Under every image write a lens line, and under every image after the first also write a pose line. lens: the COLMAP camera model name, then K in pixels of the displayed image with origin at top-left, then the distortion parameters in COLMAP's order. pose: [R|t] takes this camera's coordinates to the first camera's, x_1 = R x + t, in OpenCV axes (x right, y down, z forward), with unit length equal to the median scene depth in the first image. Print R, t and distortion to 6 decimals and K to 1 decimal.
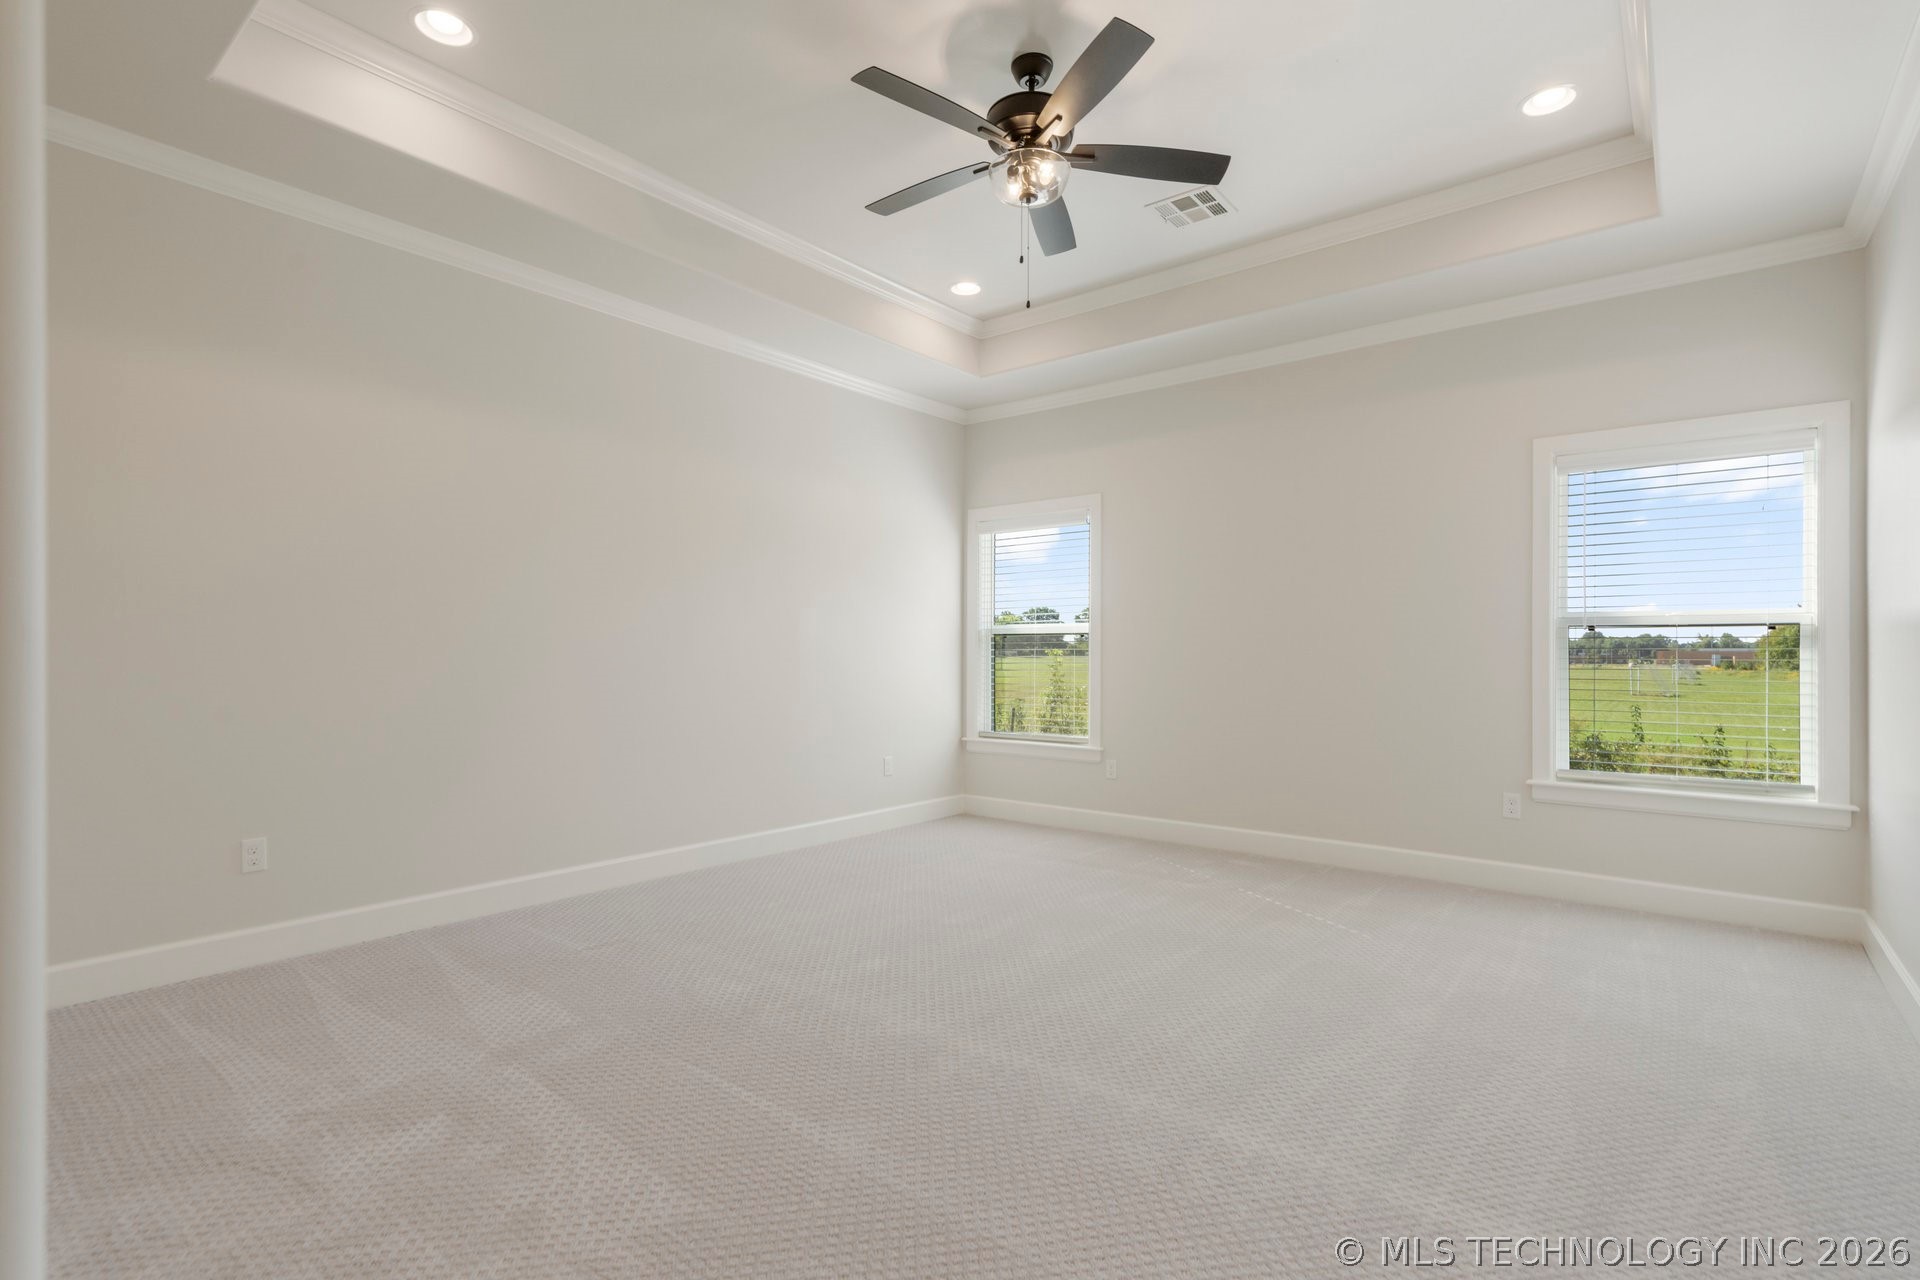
lens RADIAL K [[918.6, 0, 950.9], [0, 918.6, 655.0], [0, 0, 1]] dist [0.001195, 0.000976]
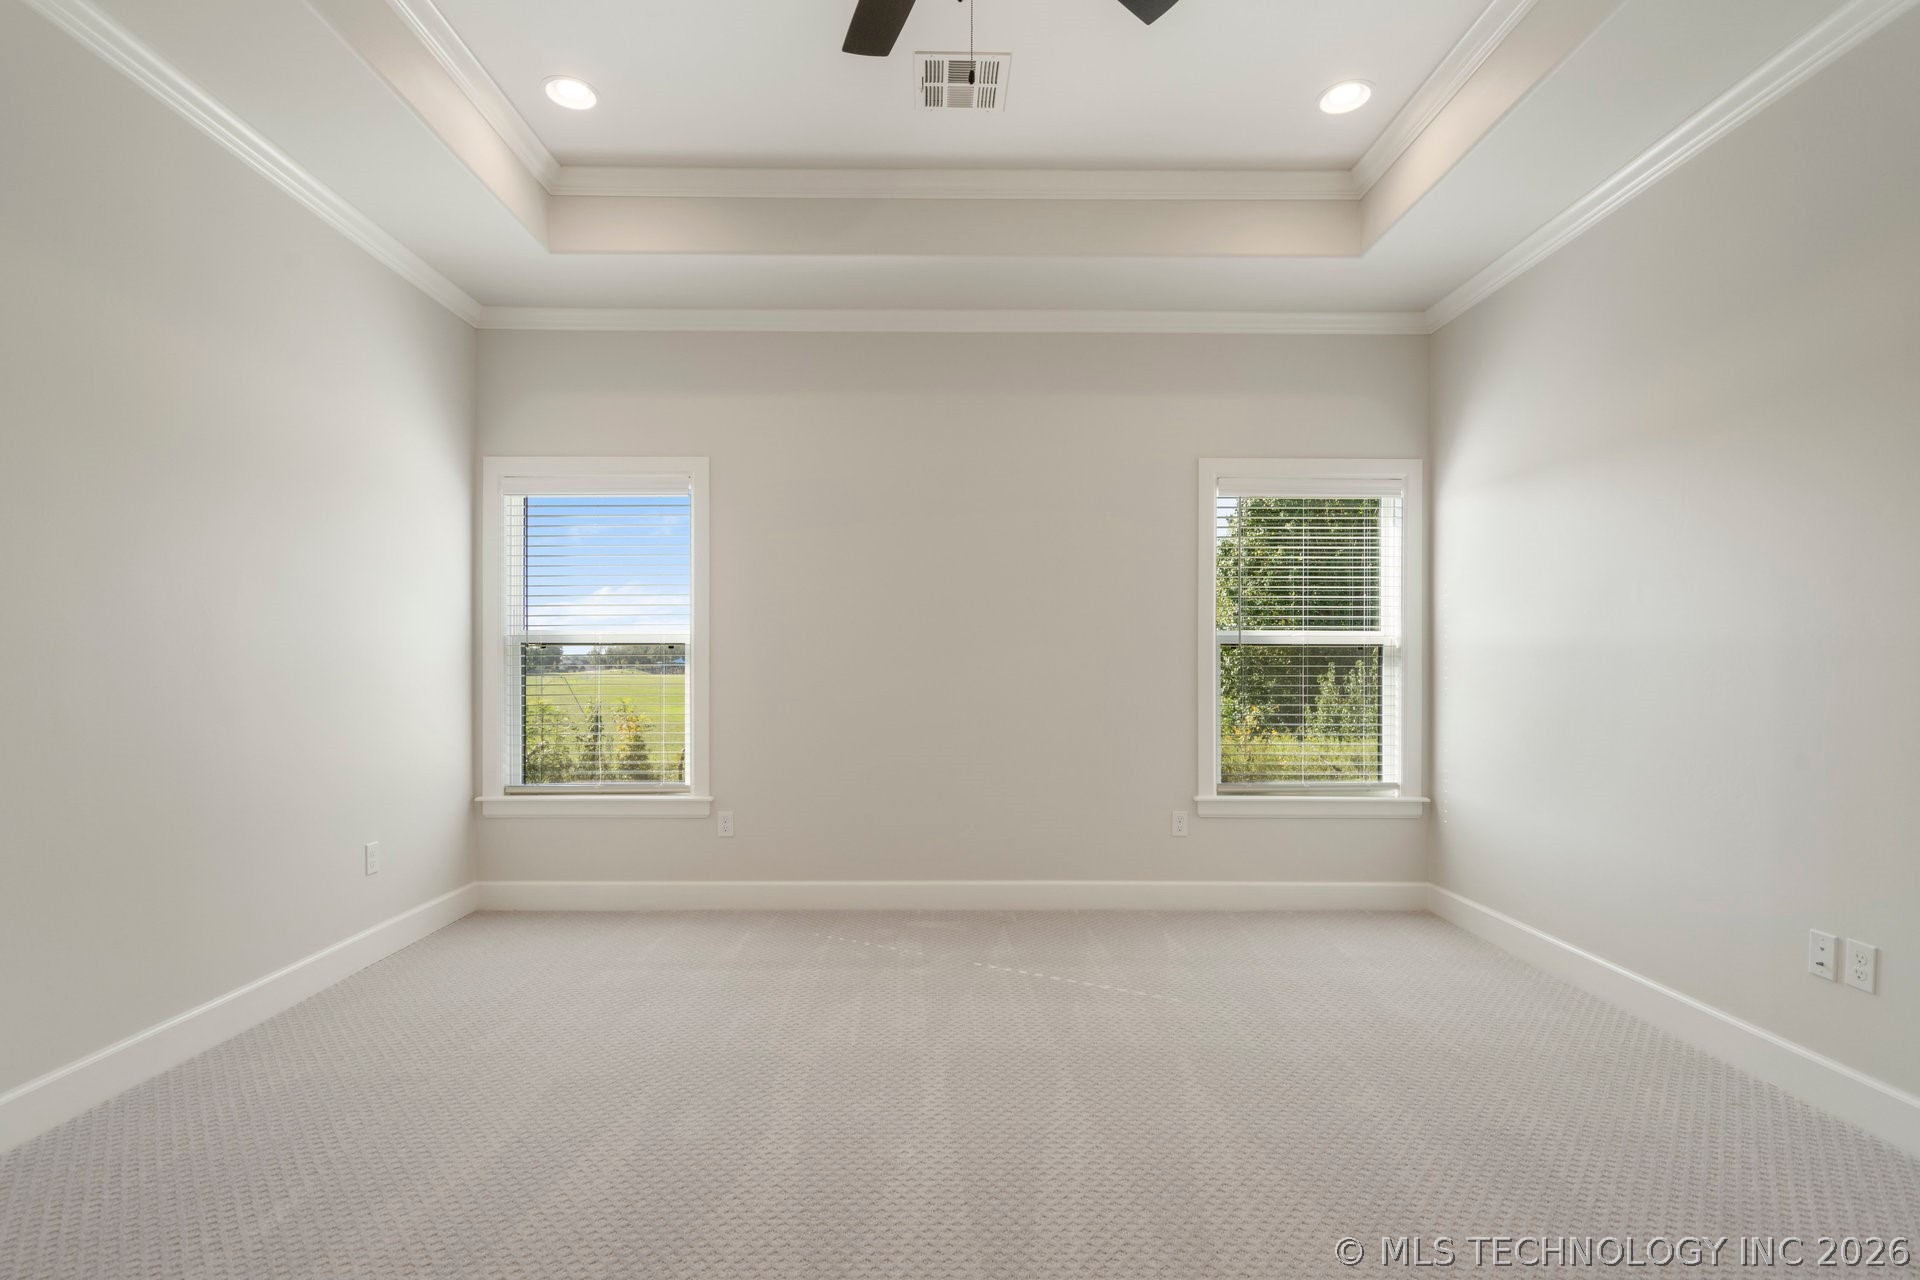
lens RADIAL K [[909.9, 0, 947.8], [0, 909.9, 670.4], [0, 0, 1]] dist [0.005336, -0.000193]
pose [[0.768444, 0.000139, 0.639917, -0.171257], [0.000685, 0.999999, -0.001039, -0.000871], [-0.639916, 0.001236, 0.768444, 0.322824]]
